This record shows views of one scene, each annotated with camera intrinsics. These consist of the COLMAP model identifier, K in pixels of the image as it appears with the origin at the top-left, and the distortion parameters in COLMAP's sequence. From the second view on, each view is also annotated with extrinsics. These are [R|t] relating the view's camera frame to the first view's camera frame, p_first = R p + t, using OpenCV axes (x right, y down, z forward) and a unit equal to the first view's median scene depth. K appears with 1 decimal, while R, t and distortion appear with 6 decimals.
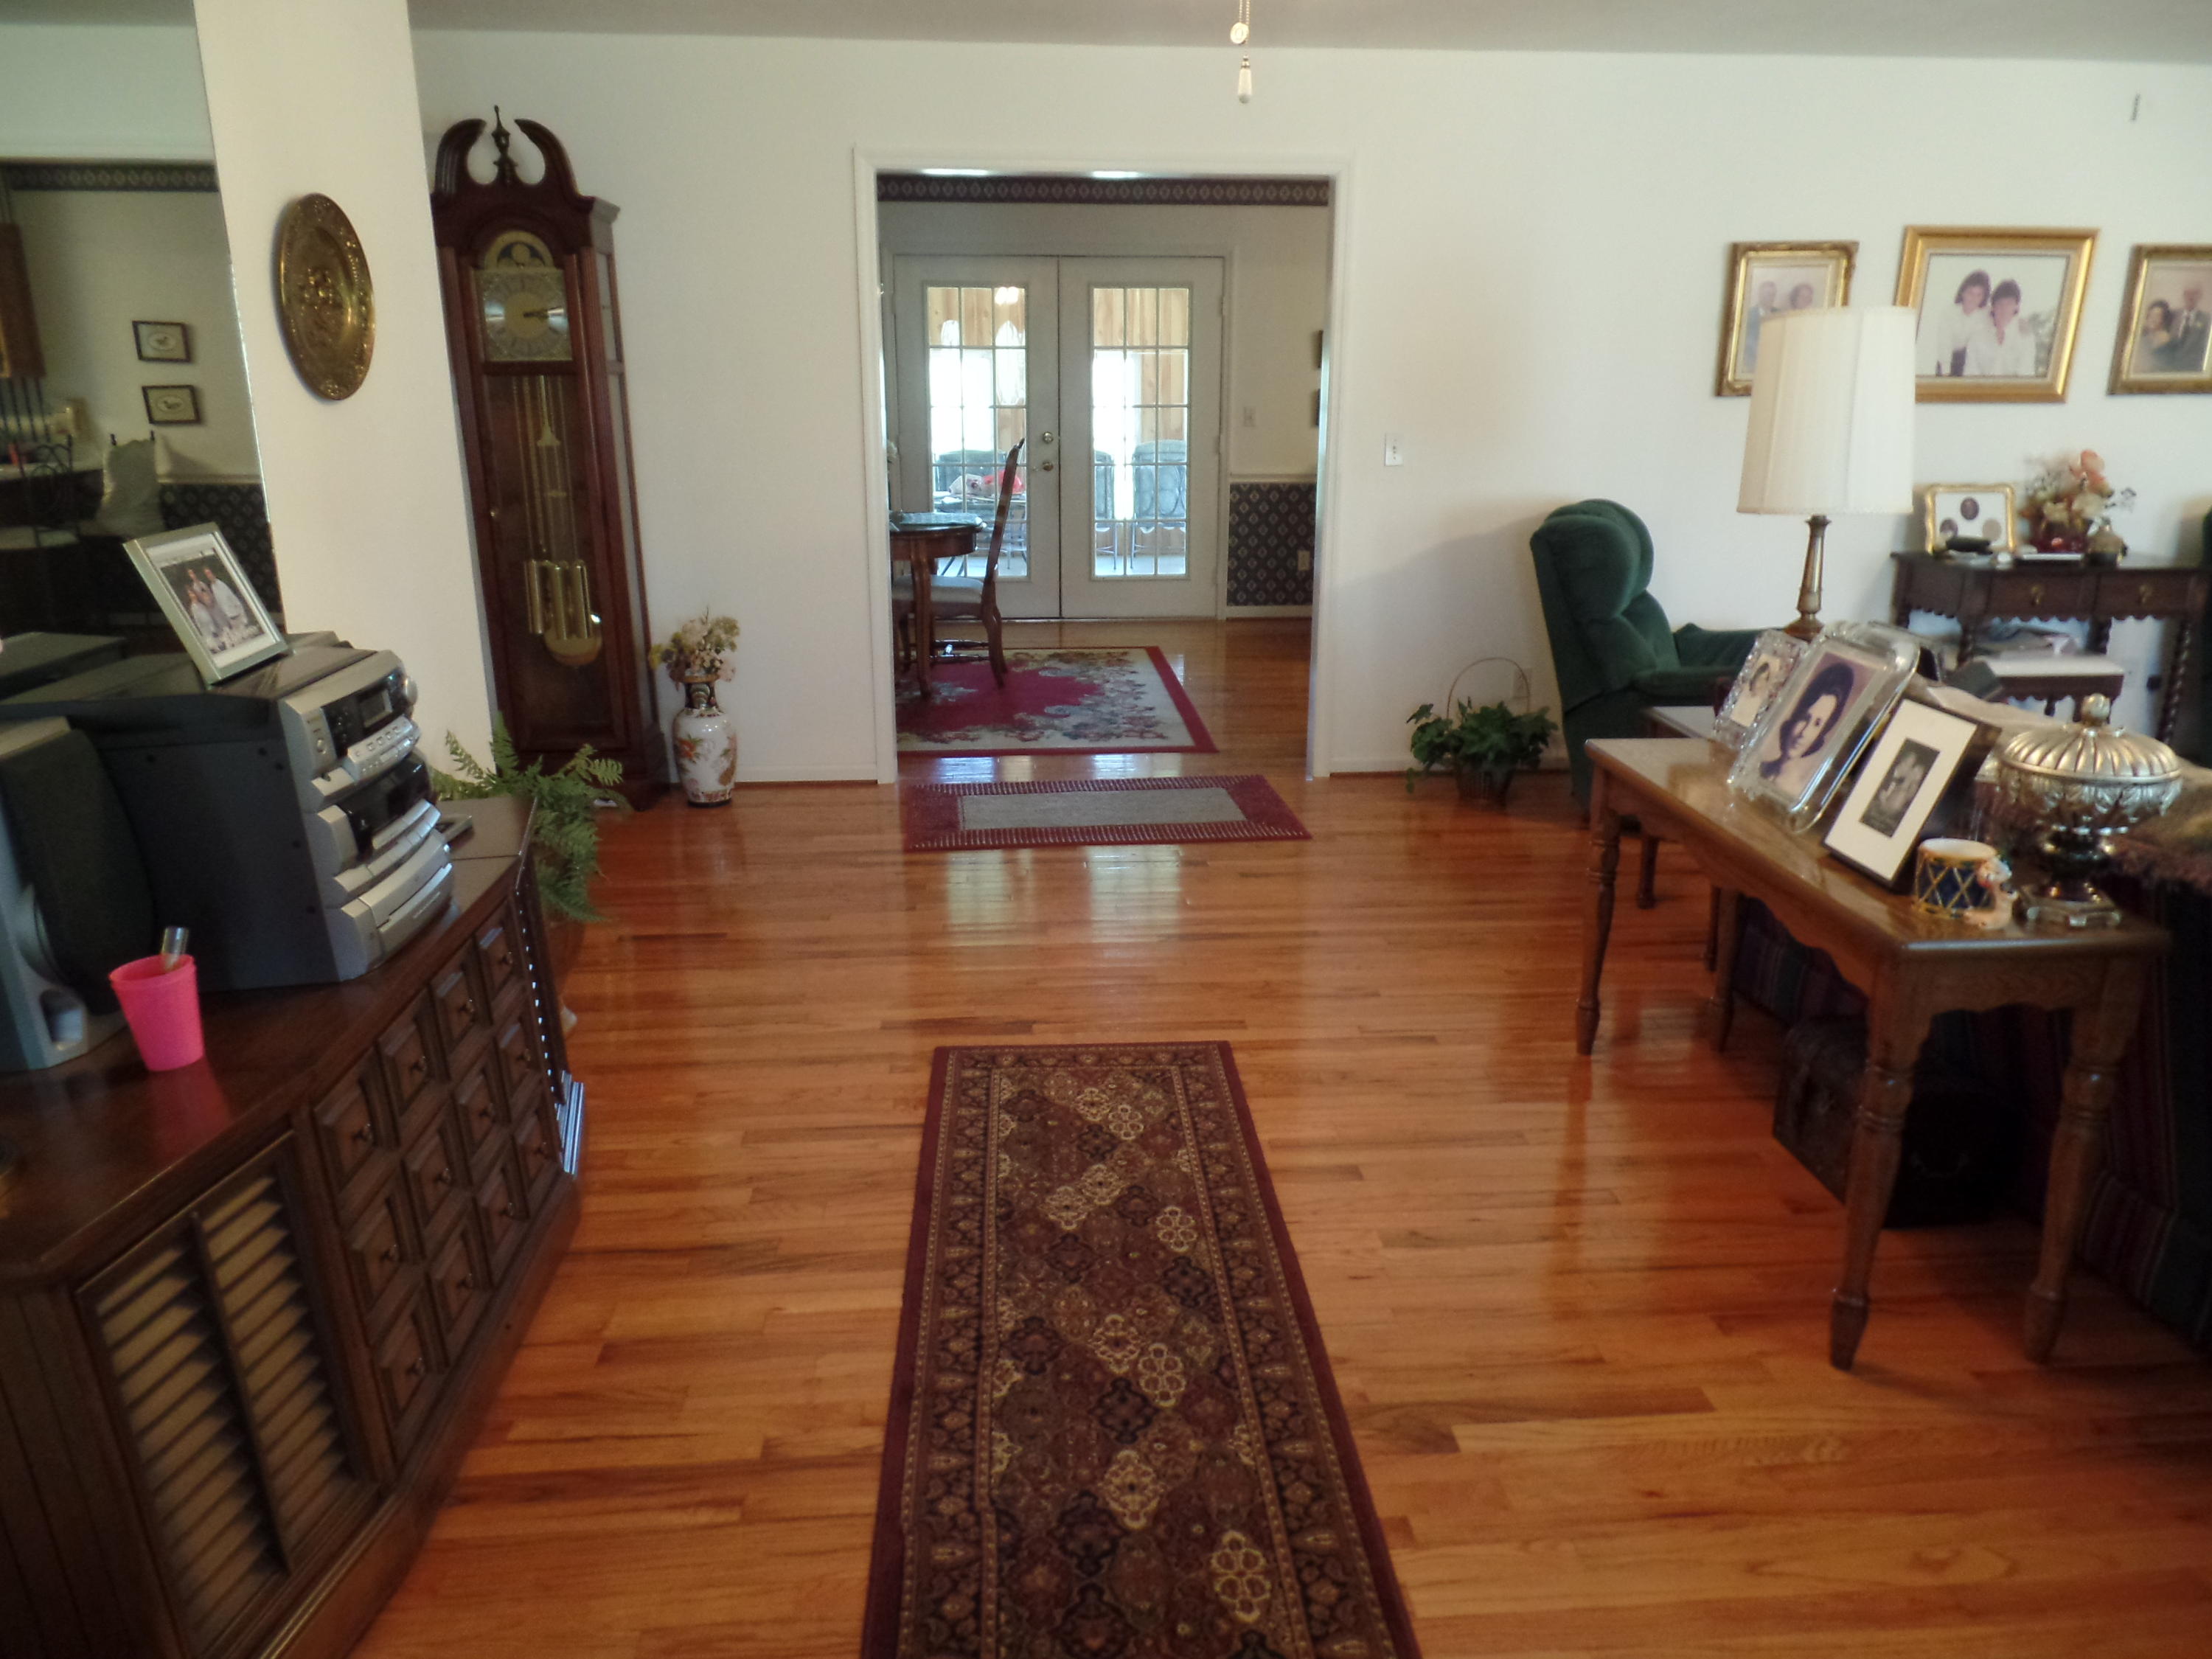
lens RADIAL K [[1509.6, 0, 1057.6], [0, 1509.6, 833.2], [0, 0, 1]] dist [-0.004551, -0.000133]
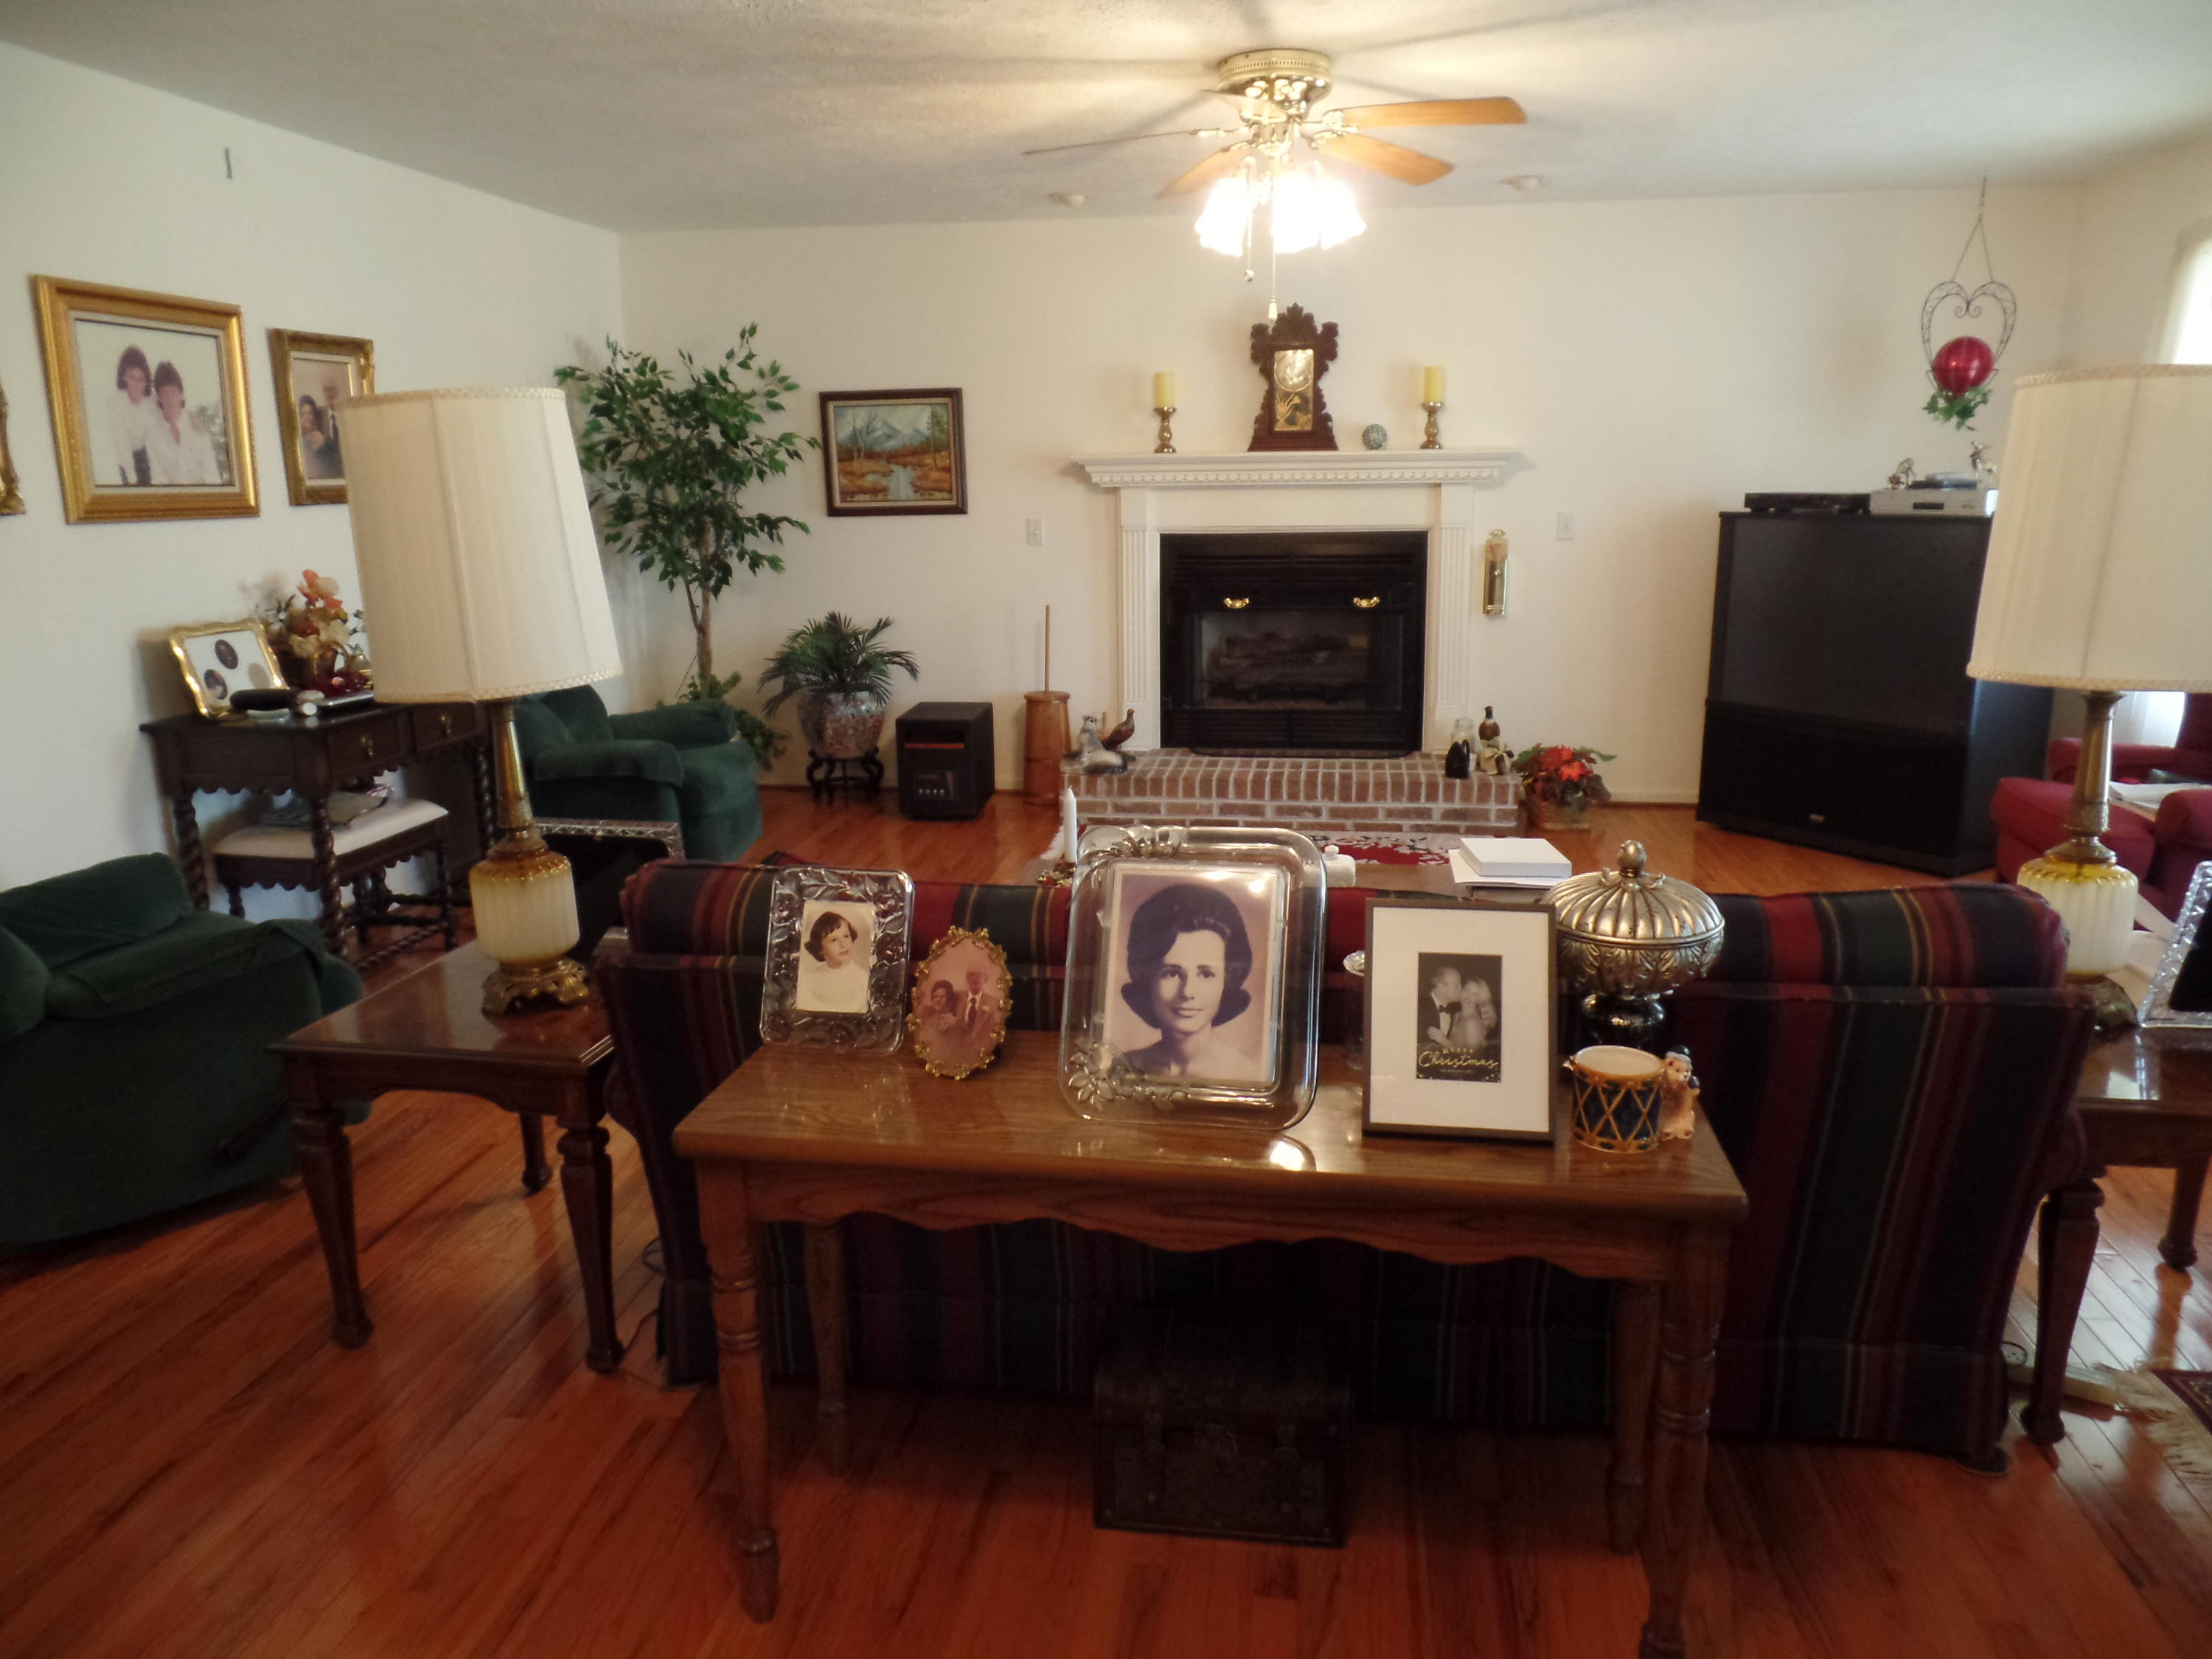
lens RADIAL K [[1534.2, 0, 1122.9], [0, 1534.2, 837.1], [0, 0, 1]] dist [-0.006592, 0.001473]
pose [[0.182085, -0.231283, 0.955695, -0.138622], [0.294001, 0.940286, 0.171539, -0.220208], [-0.938301, 0.249741, 0.239210, 0.706071]]
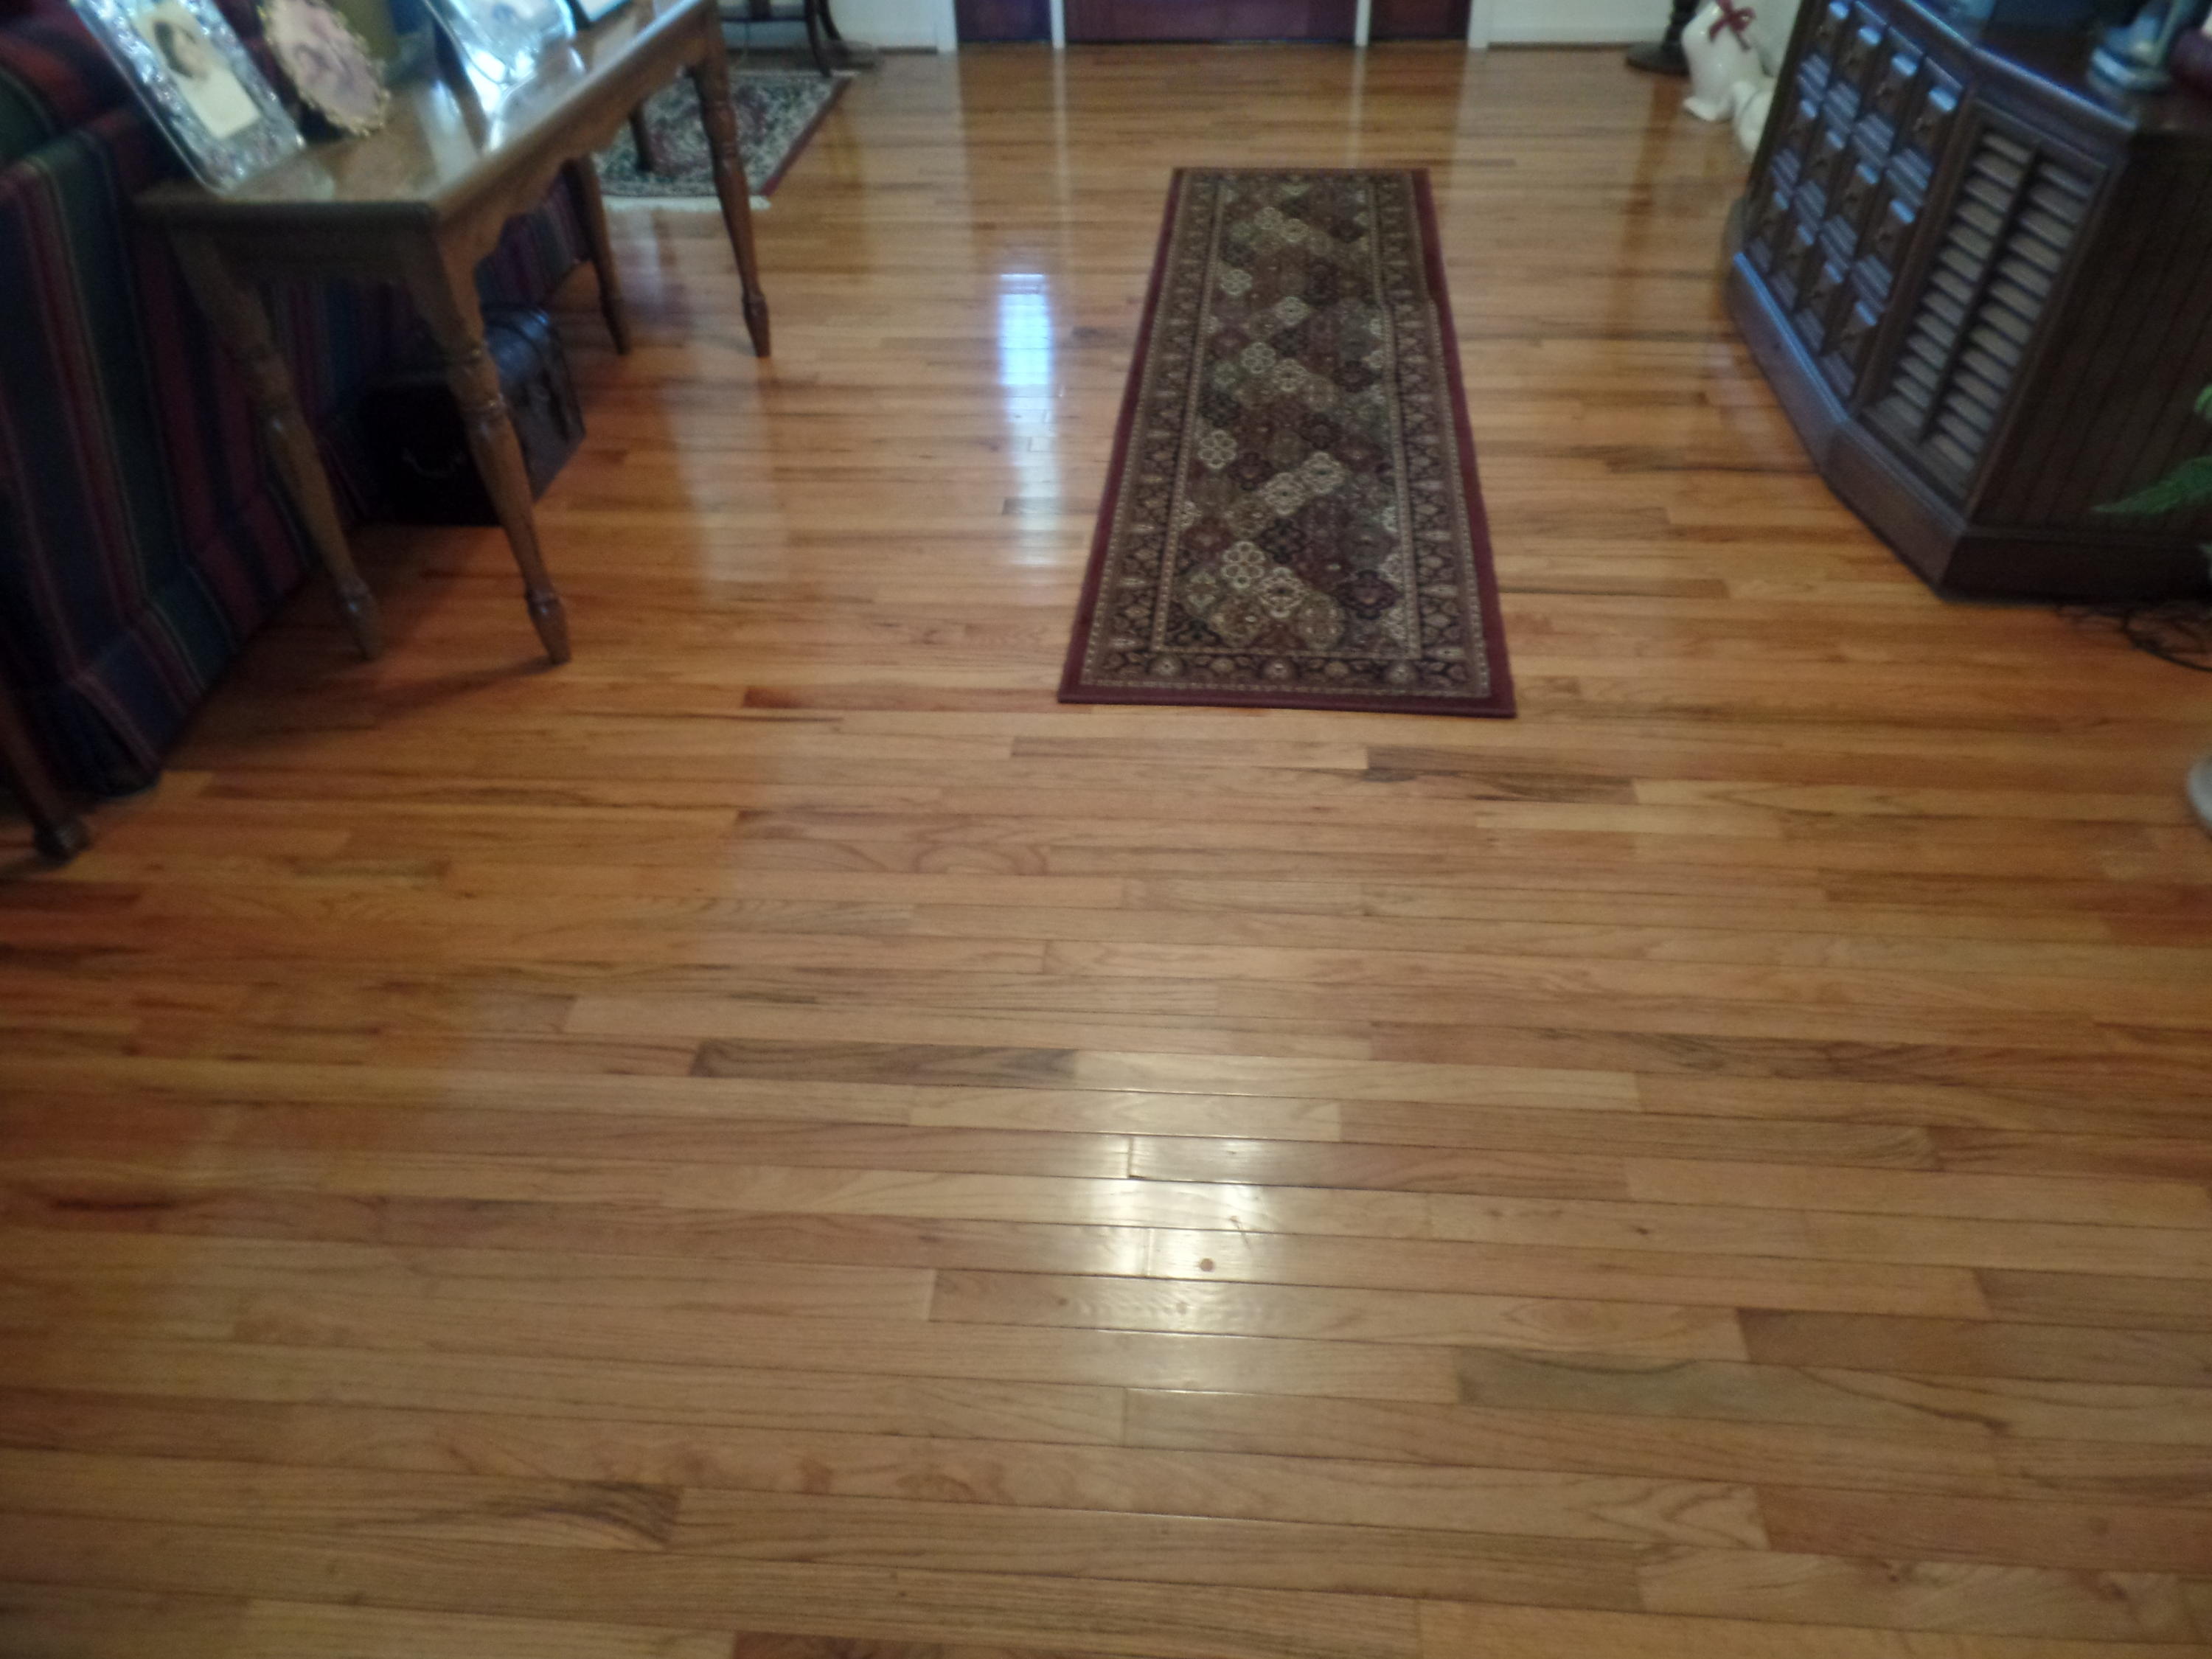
lens RADIAL K [[1547.3, 0, 1136.8], [0, 1547.3, 895.0], [0, 0, 1]] dist [-0.060876, 0.048050]
pose [[-0.993238, -0.054970, 0.102260, 0.007468], [0.060106, 0.510100, 0.858012, -0.423584], [-0.099328, 0.858357, -0.503346, 1.545521]]
